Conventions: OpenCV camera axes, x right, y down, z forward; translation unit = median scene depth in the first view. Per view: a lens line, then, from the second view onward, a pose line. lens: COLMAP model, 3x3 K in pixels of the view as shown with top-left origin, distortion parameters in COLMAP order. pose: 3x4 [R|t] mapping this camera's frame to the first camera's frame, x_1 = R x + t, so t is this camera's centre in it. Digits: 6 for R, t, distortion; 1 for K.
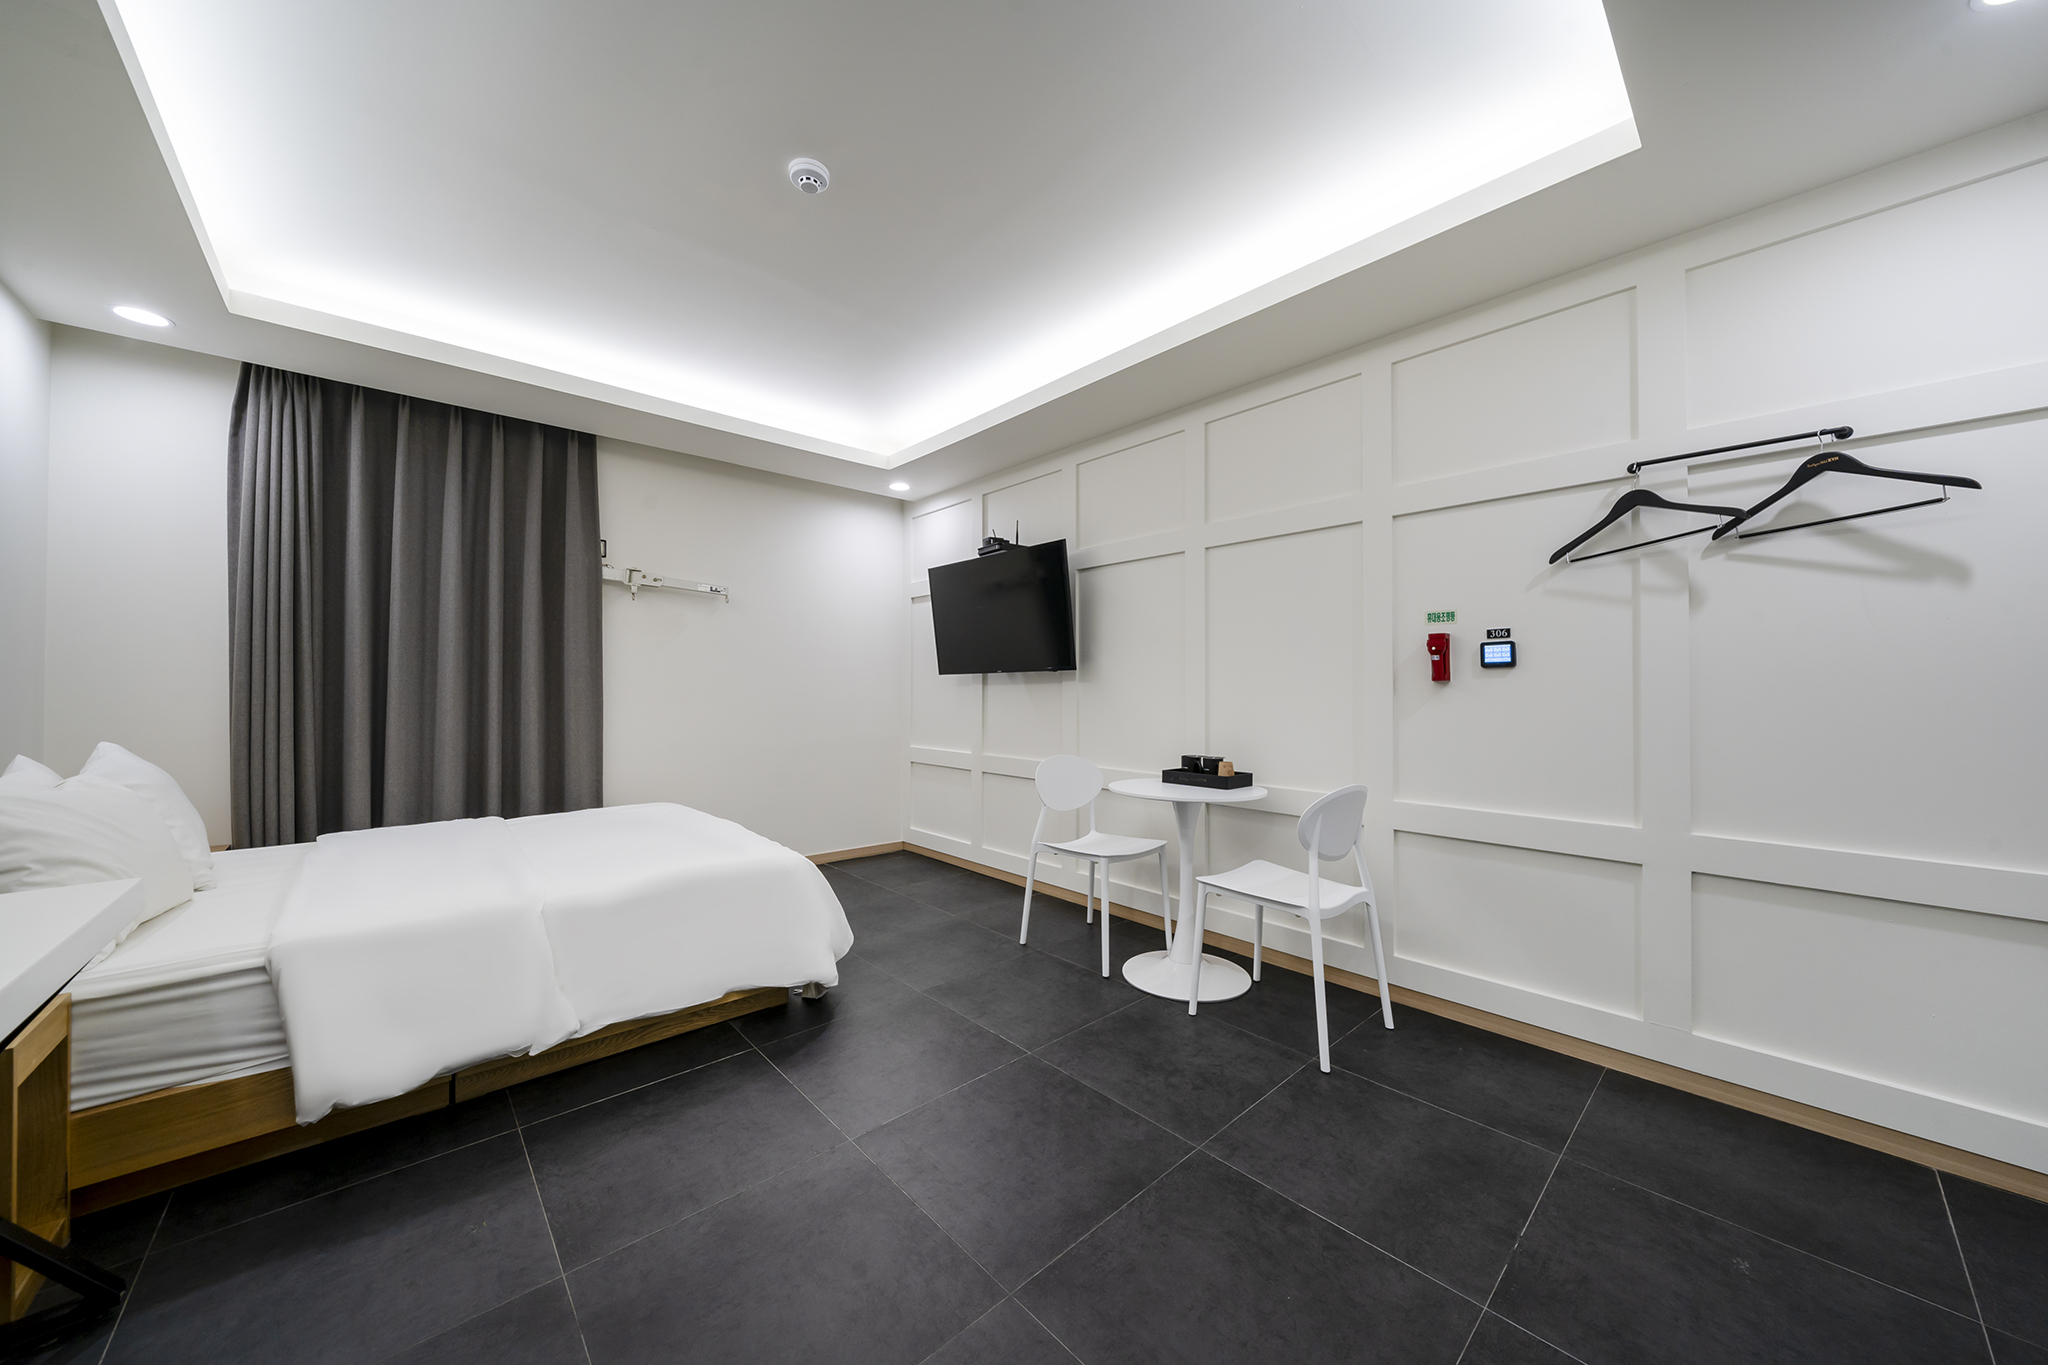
lens RADIAL K [[698.5, 0, 1031.5], [0, 698.5, 687.1], [0, 0, 1]] dist [-0.001434, -0.000130]
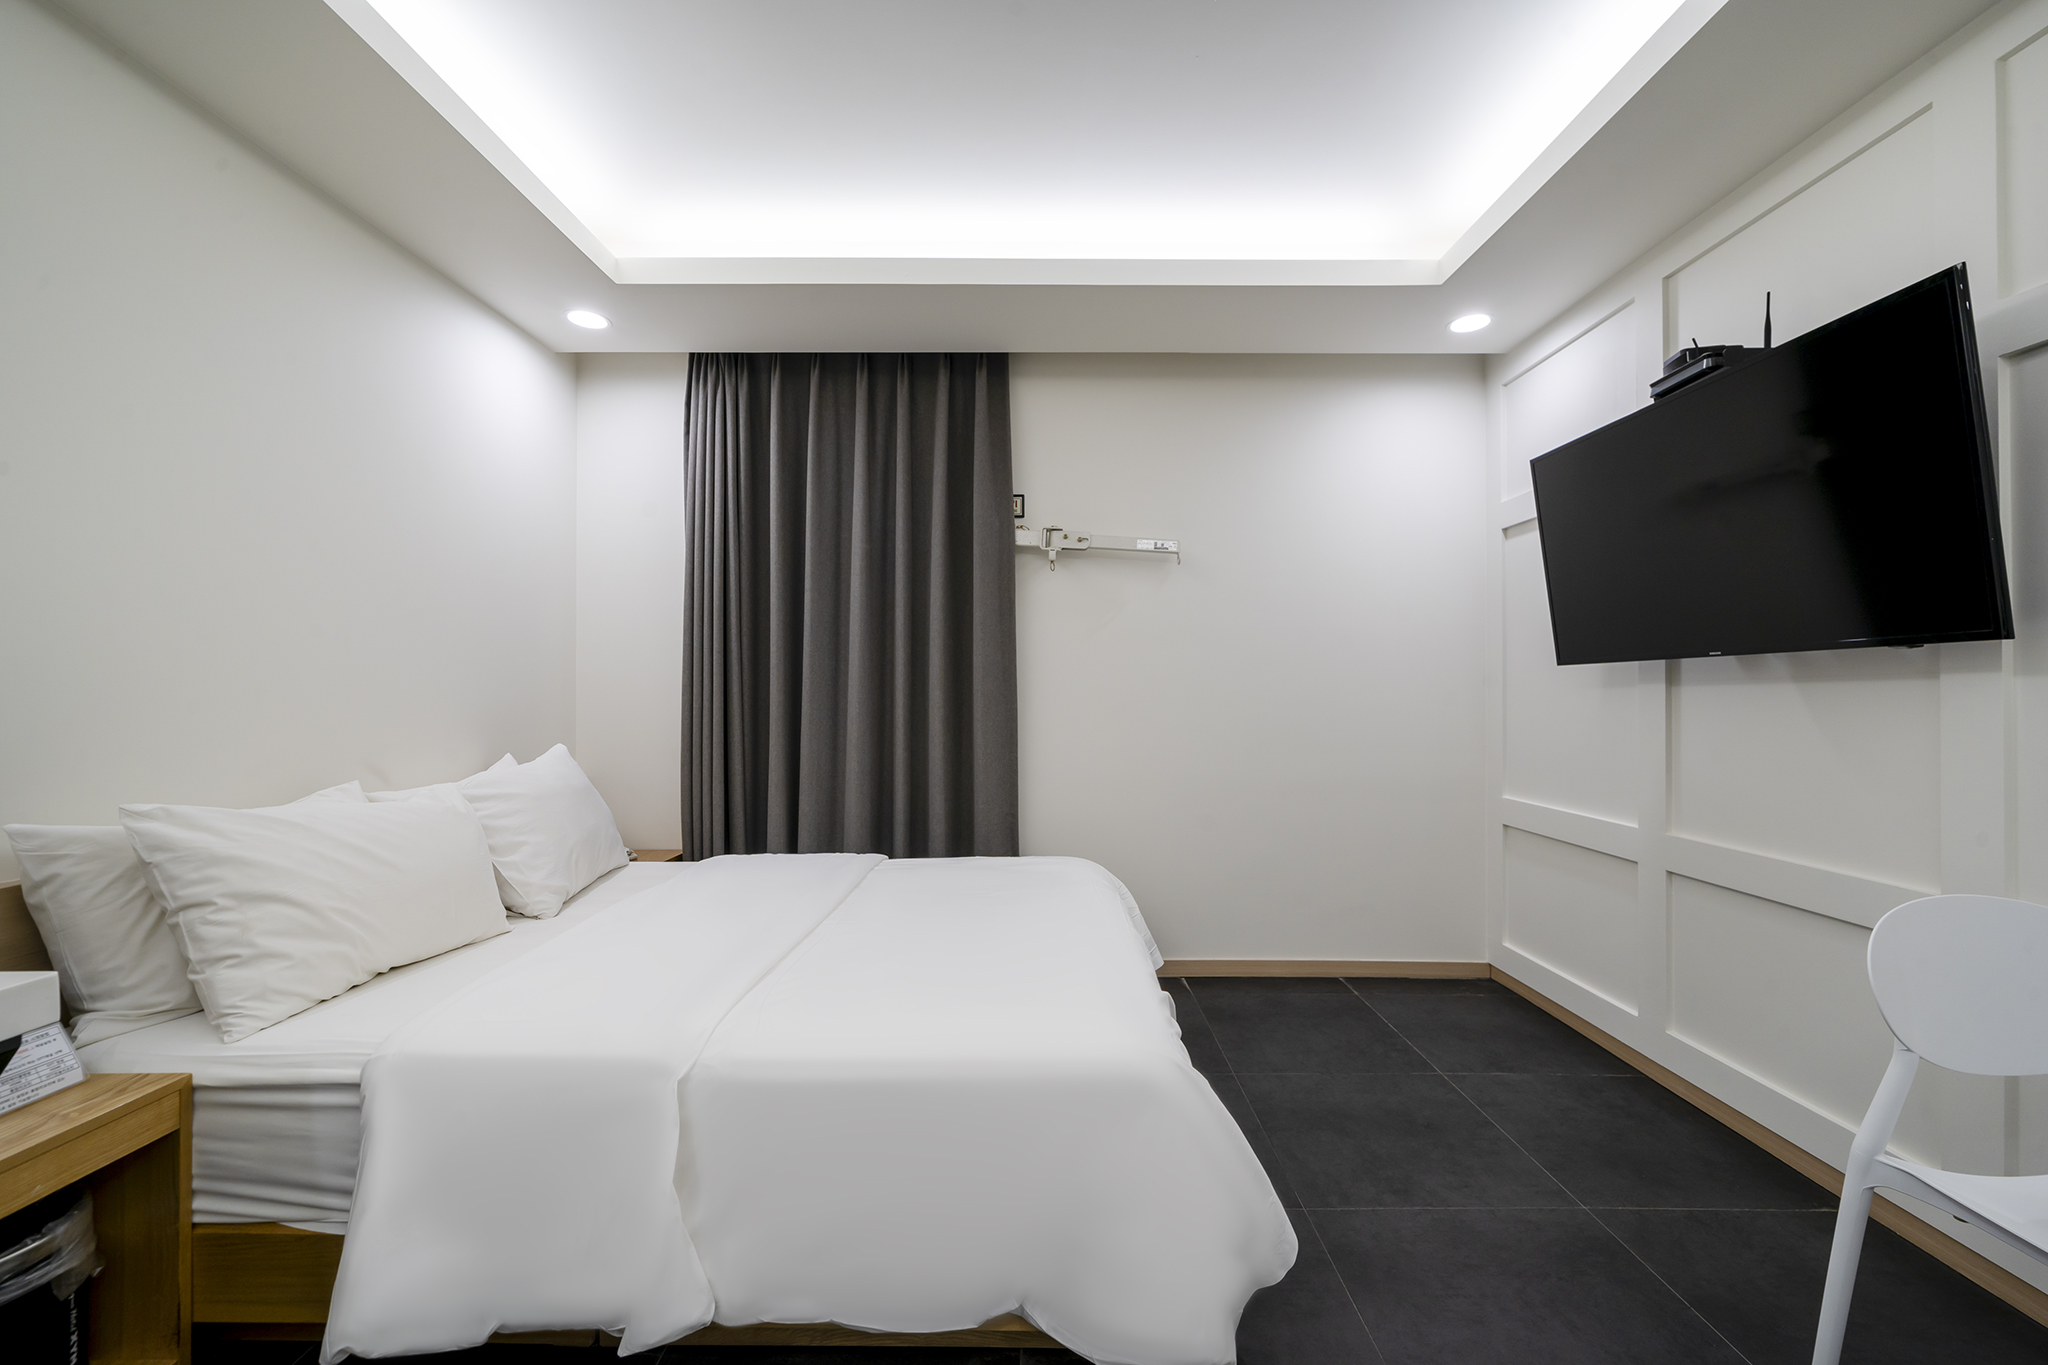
lens RADIAL K [[800.7, 0, 1031.4], [0, 800.7, 686.0], [0, 0, 1]] dist [-0.000292, 0.000268]
pose [[0.733998, -0.005223, -0.679132, -0.021685], [0.000195, 0.999972, -0.007479, 0.001535], [0.679152, 0.005357, 0.733978, 0.385241]]
